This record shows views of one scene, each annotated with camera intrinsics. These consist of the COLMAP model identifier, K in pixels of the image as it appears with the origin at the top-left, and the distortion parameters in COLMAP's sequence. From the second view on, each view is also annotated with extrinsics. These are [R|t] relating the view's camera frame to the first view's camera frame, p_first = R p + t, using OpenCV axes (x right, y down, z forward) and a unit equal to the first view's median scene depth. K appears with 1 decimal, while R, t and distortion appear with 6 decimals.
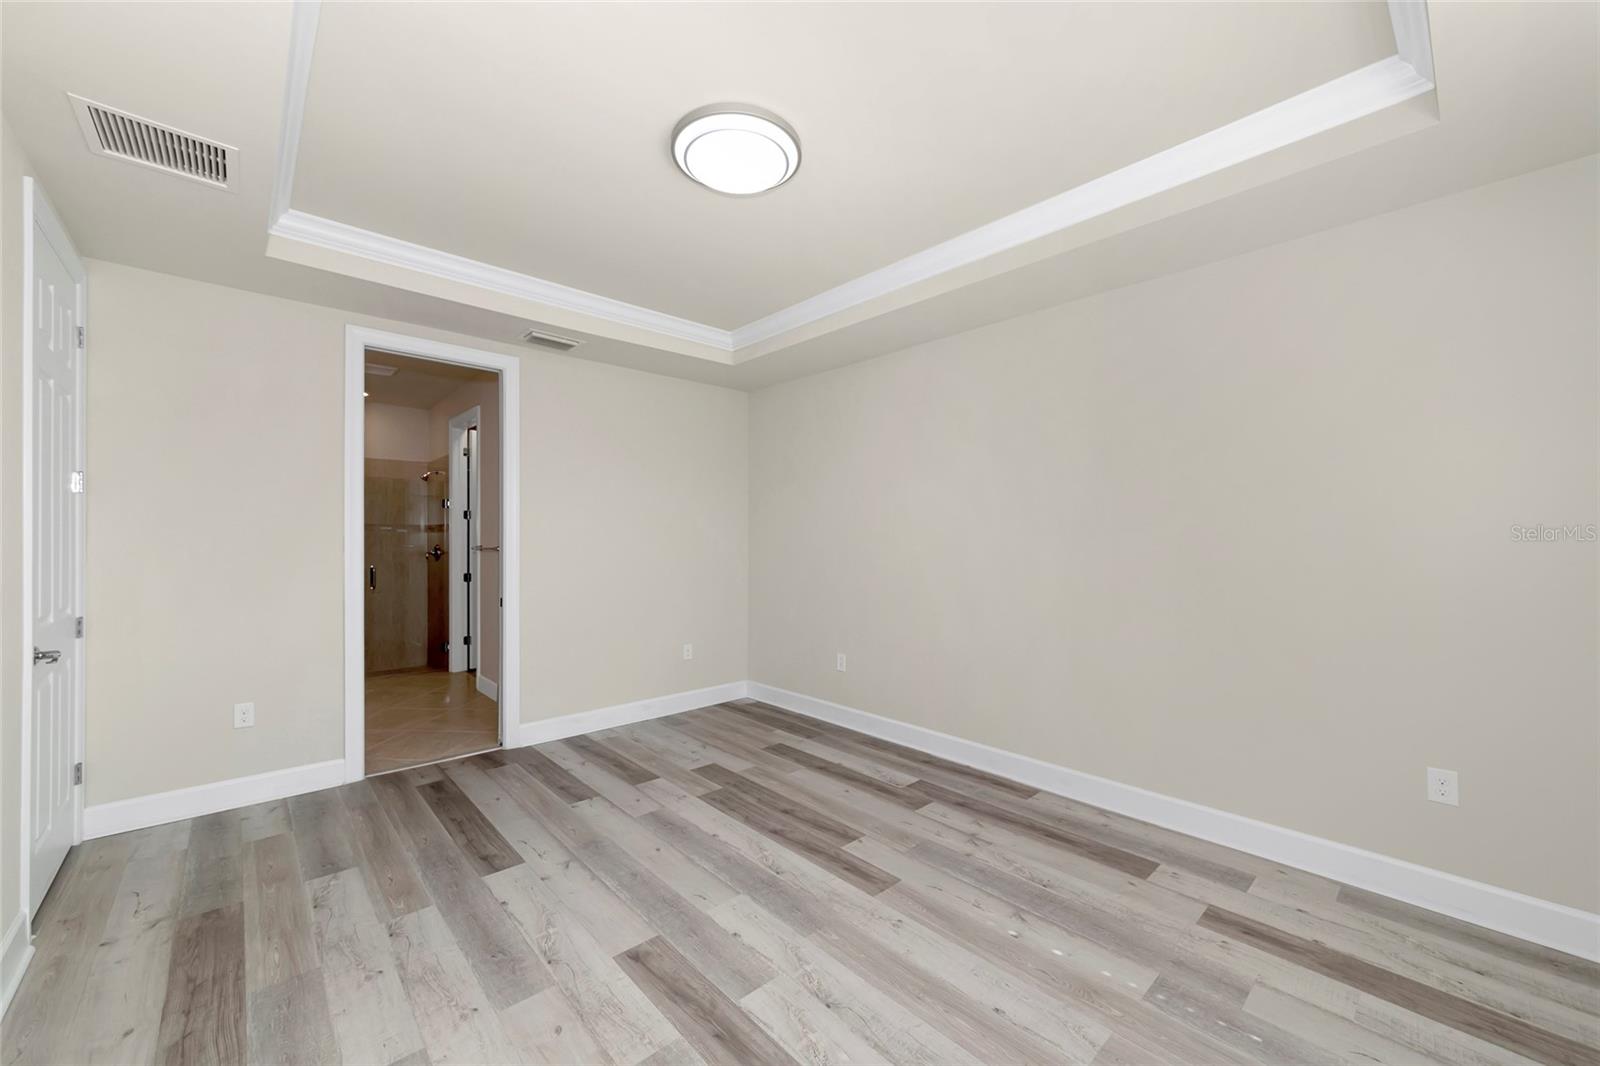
lens RADIAL K [[624.6, 0, 800.0], [0, 624.6, 533.0], [0, 0, 1]] dist [-0.000691, -0.000242]
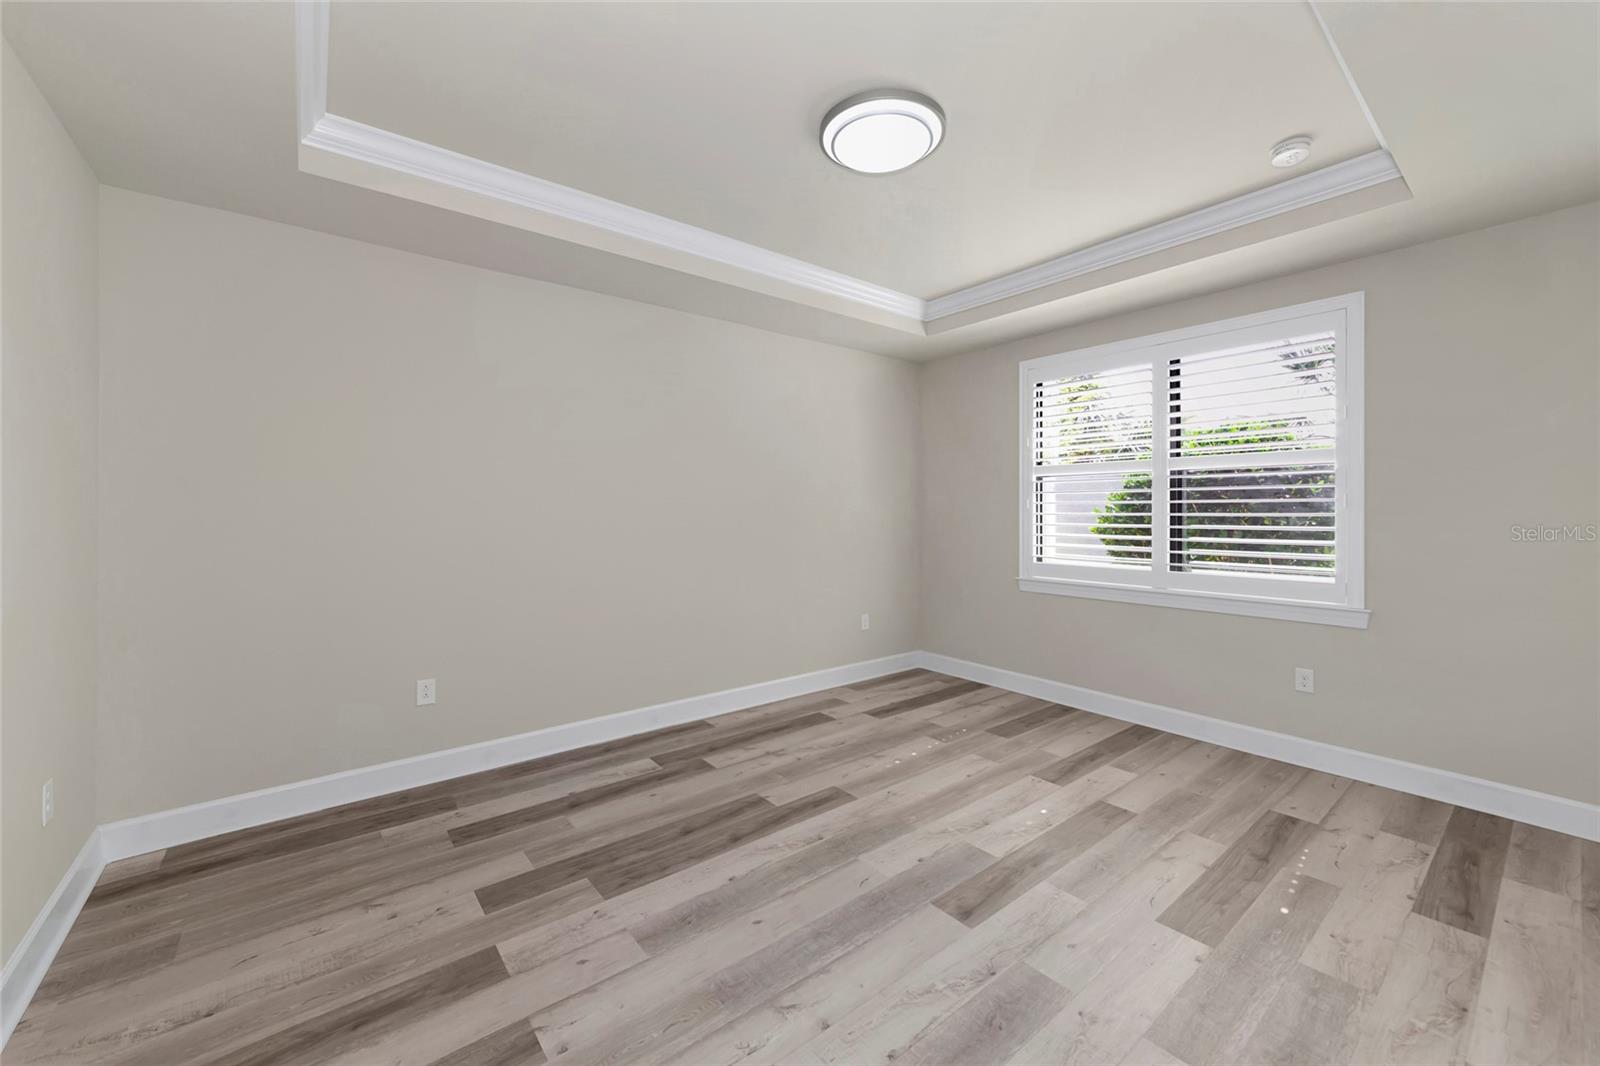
lens RADIAL K [[624.6, 0, 800.0], [0, 624.6, 533.0], [0, 0, 1]] dist [-0.000691, -0.000242]
pose [[0.068953, -0.042645, 0.996708, -0.808988], [-0.002736, 0.999074, 0.042935, 0.001191], [-0.997616, -0.005687, 0.068773, 0.757131]]
